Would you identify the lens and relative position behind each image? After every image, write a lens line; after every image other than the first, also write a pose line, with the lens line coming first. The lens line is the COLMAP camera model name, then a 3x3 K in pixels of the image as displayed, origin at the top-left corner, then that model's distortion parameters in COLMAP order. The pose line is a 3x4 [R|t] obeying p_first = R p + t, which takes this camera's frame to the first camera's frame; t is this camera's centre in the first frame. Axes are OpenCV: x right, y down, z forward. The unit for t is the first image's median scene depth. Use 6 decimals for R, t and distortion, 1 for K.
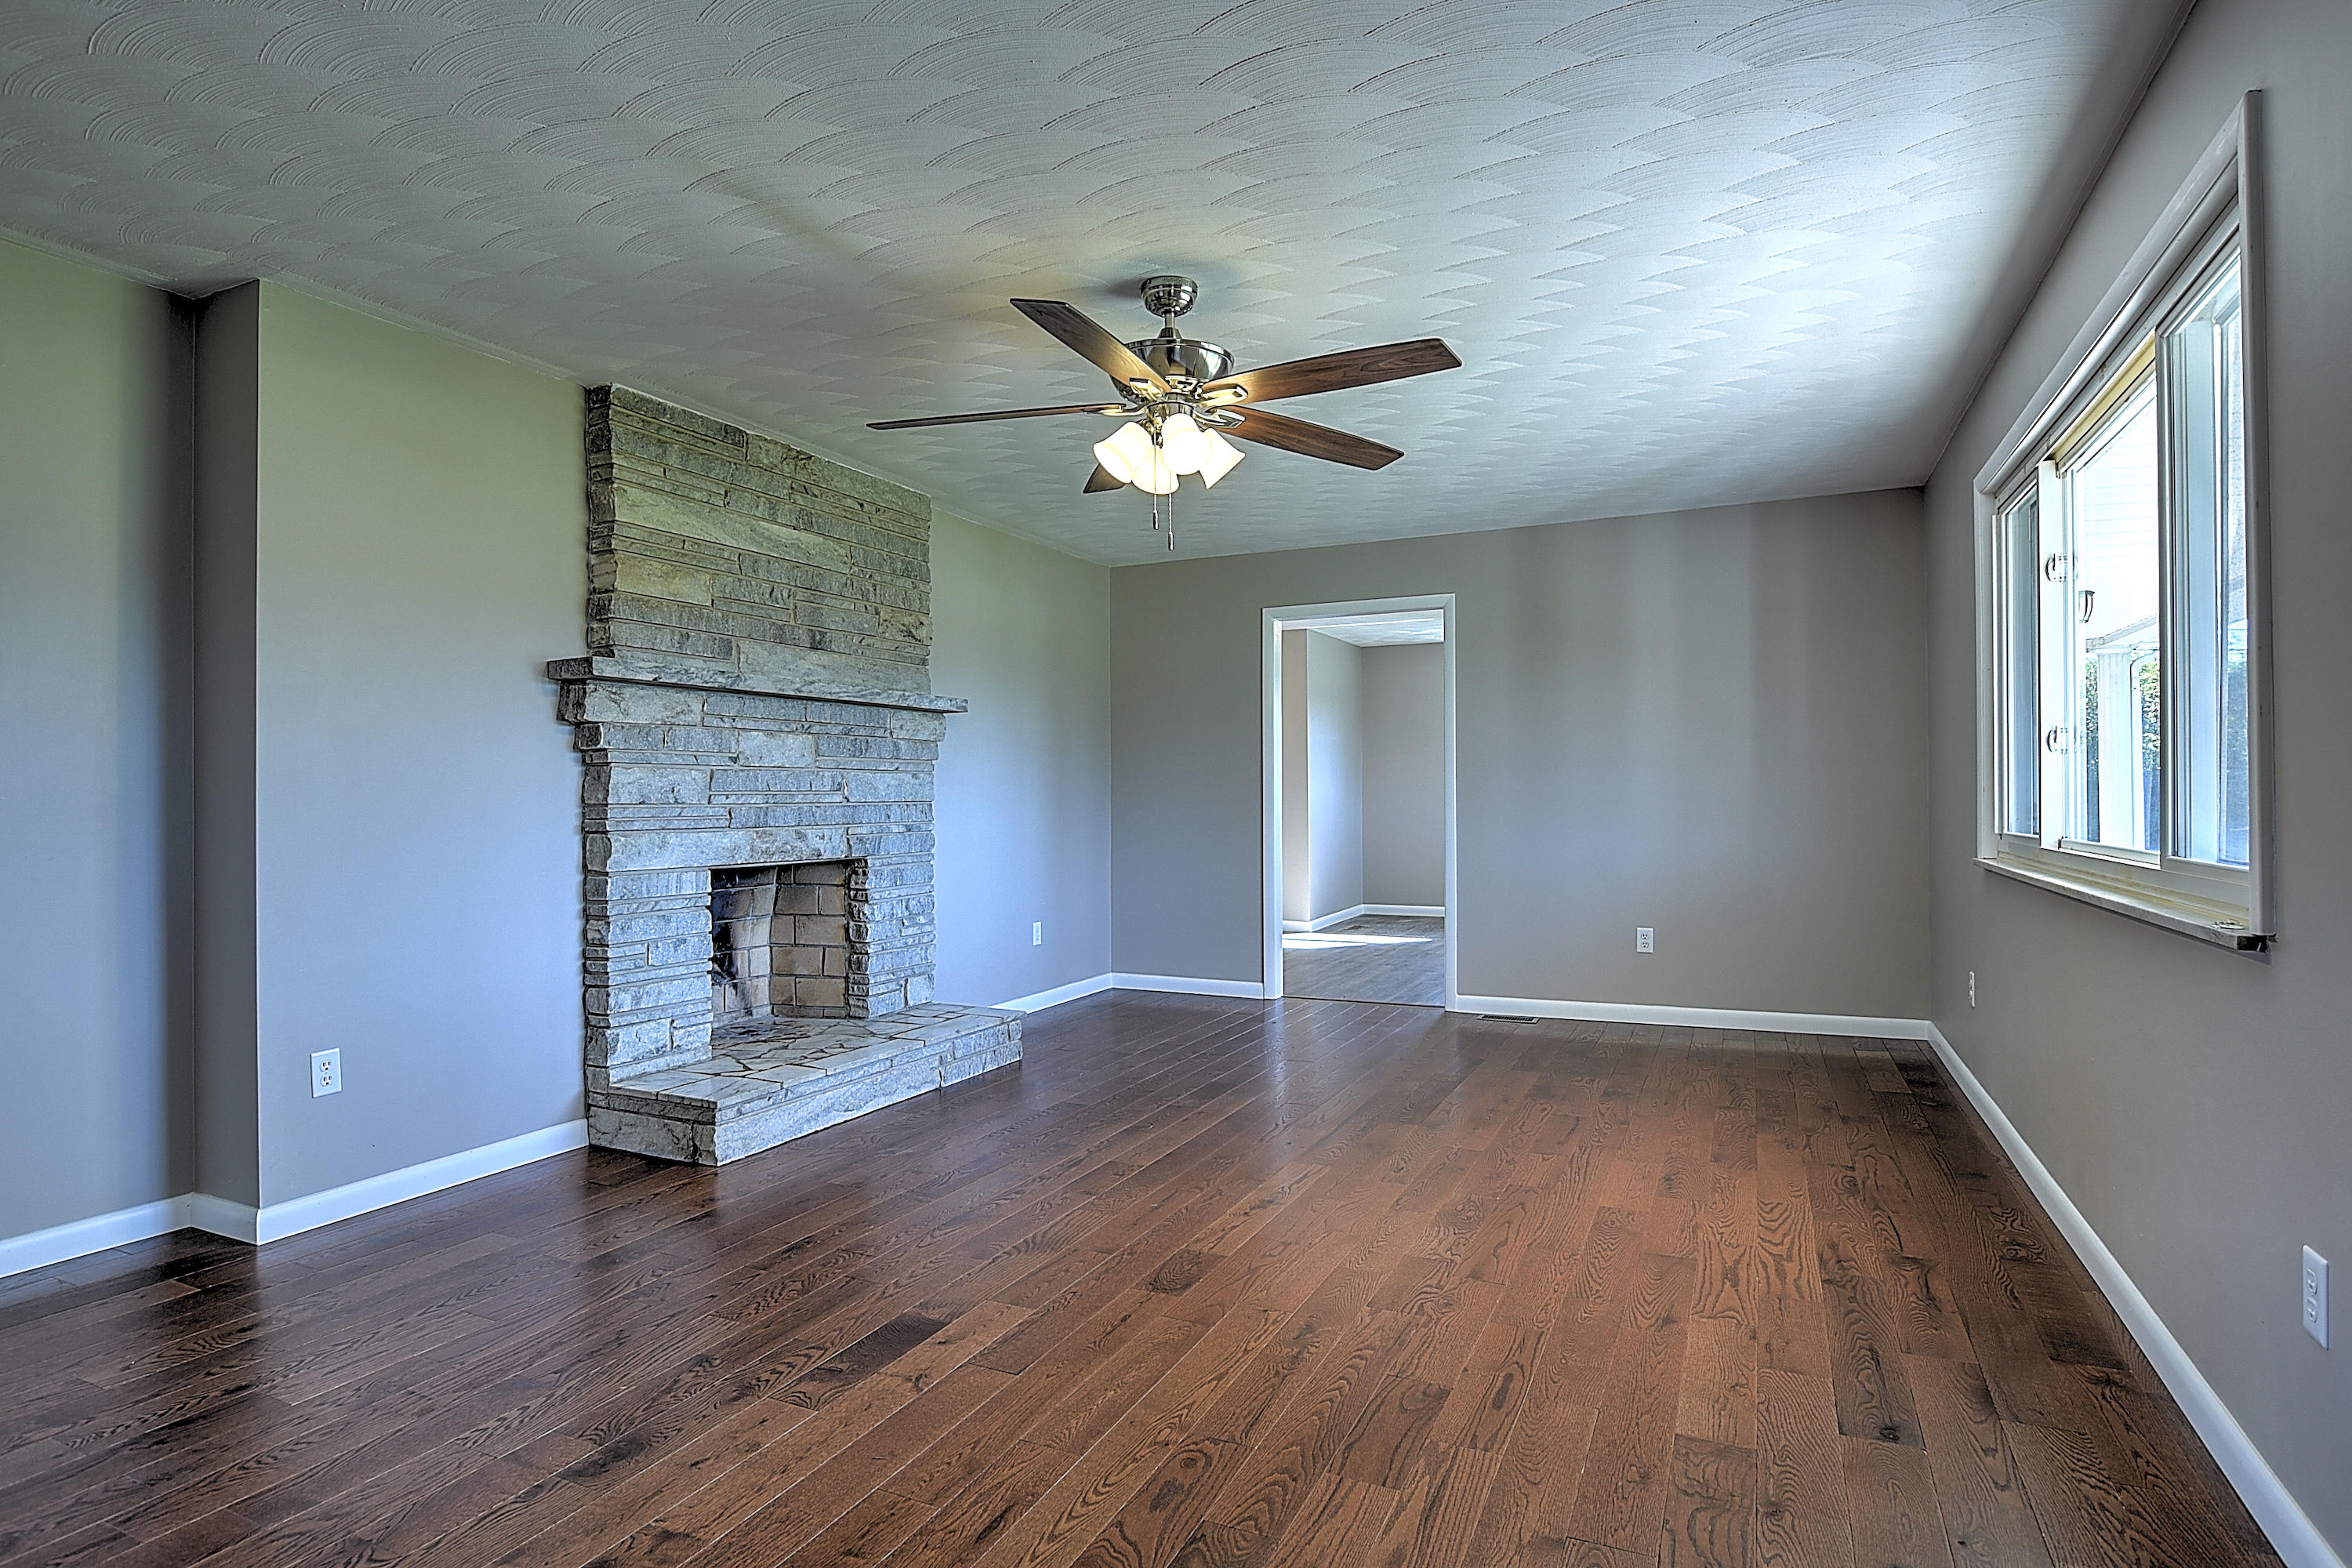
lens RADIAL K [[1226.6, 0, 1162.2], [0, 1226.6, 786.2], [0, 0, 1]] dist [-0.026155, 0.005714]
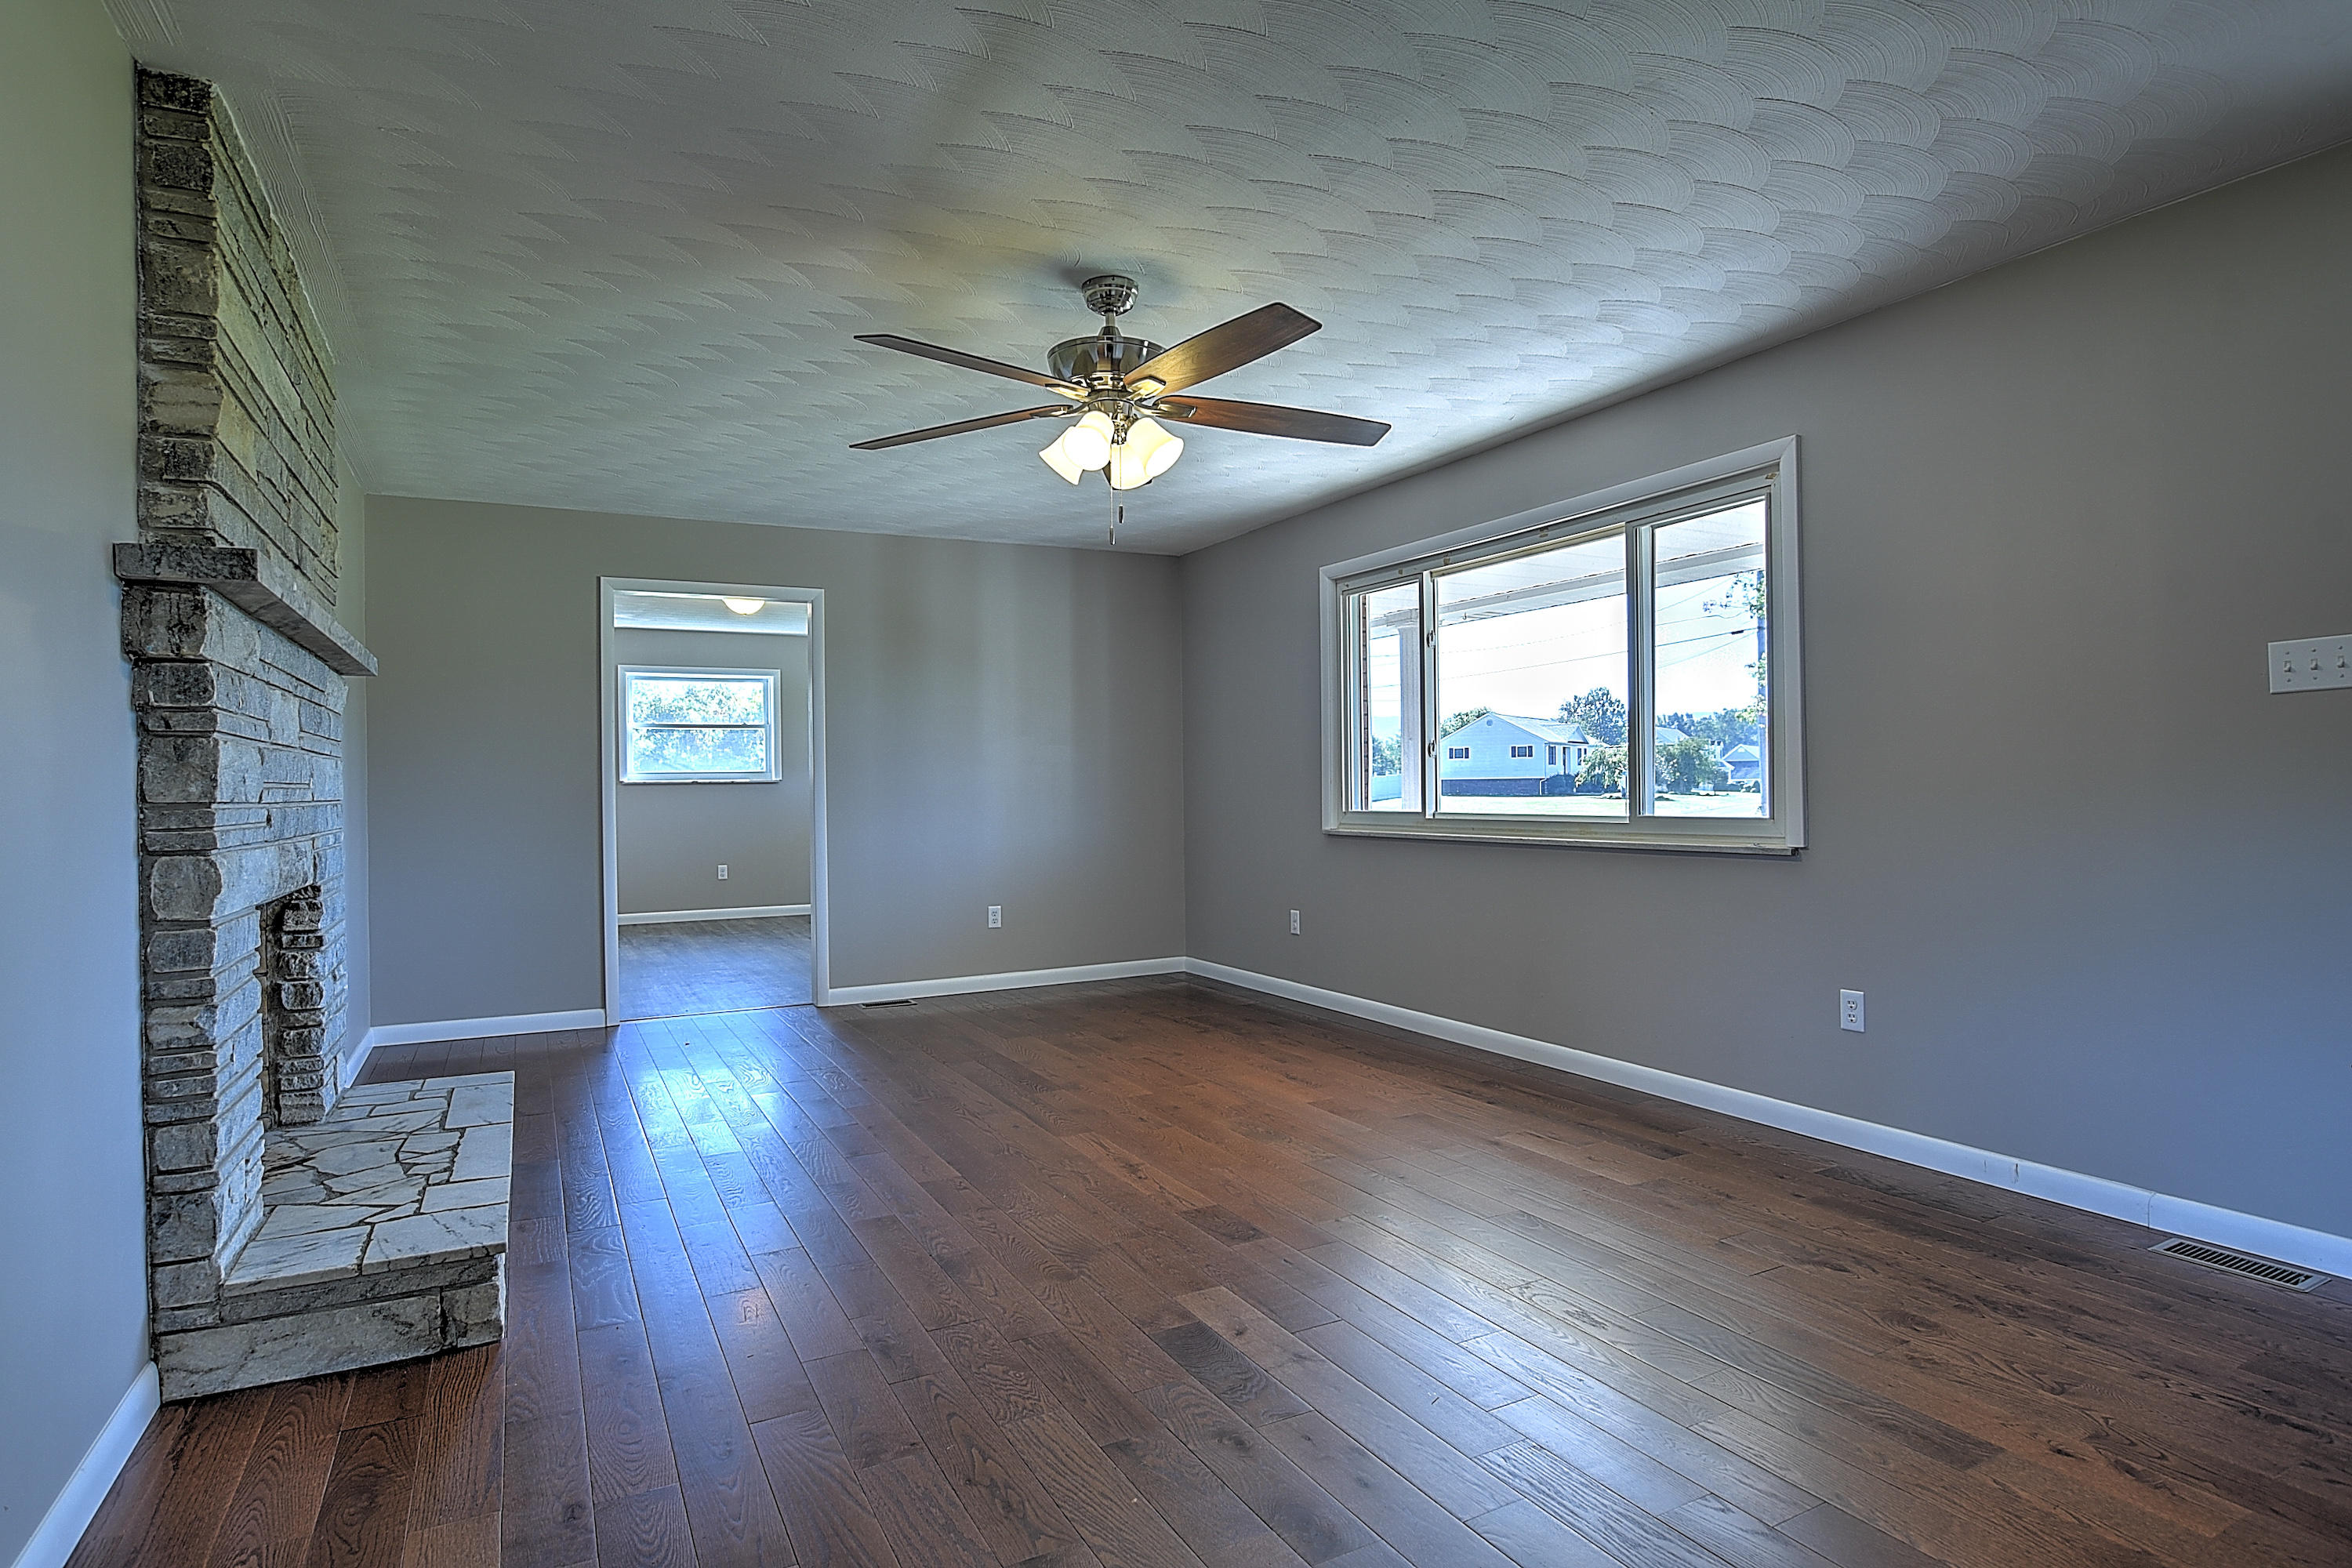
lens RADIAL K [[1226.6, 0, 1162.2], [0, 1226.6, 786.2], [0, 0, 1]] dist [-0.026155, 0.005714]
pose [[0.594690, -0.001081, 0.803954, -0.600484], [0.002312, 0.999997, -0.000365, 0.007327], [-0.803952, 0.002076, 0.594691, 0.271813]]
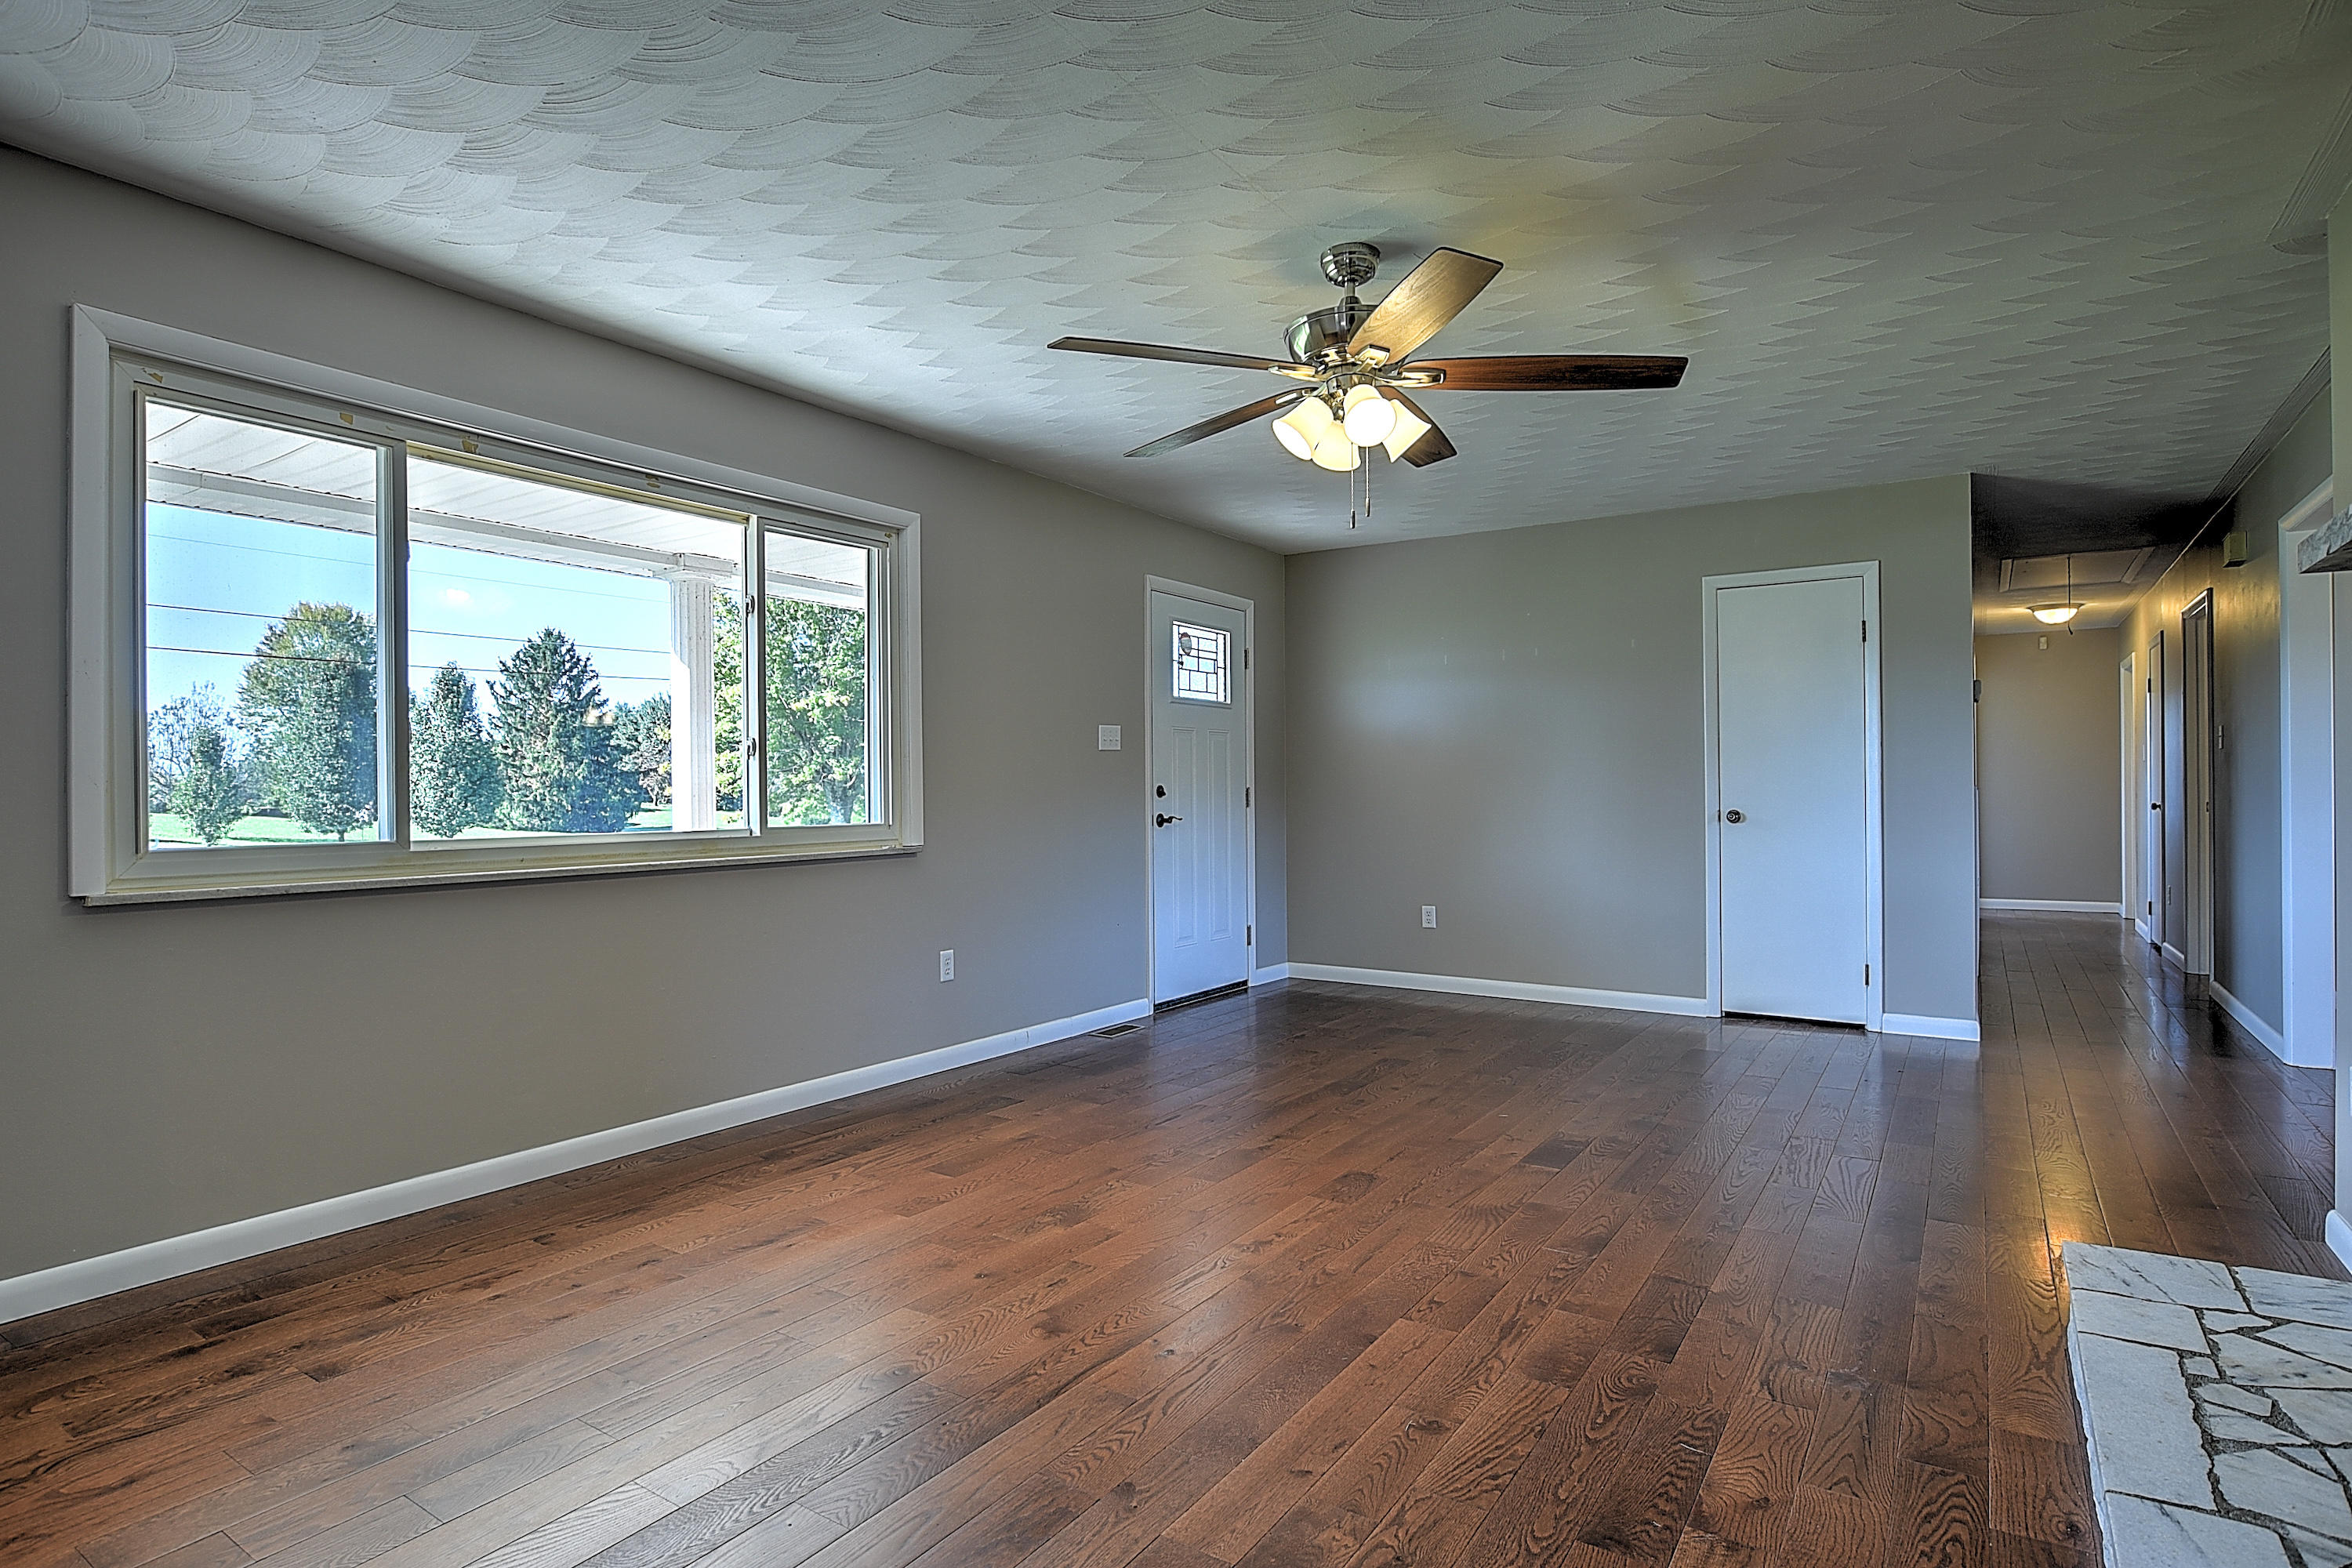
lens RADIAL K [[1226.6, 0, 1162.2], [0, 1226.6, 786.2], [0, 0, 1]] dist [-0.026155, 0.005714]
pose [[-0.990388, 0.013573, 0.137648, 0.018651], [0.012048, 0.999857, -0.011903, 0.014876], [-0.137790, -0.010130, -0.990410, 1.495097]]
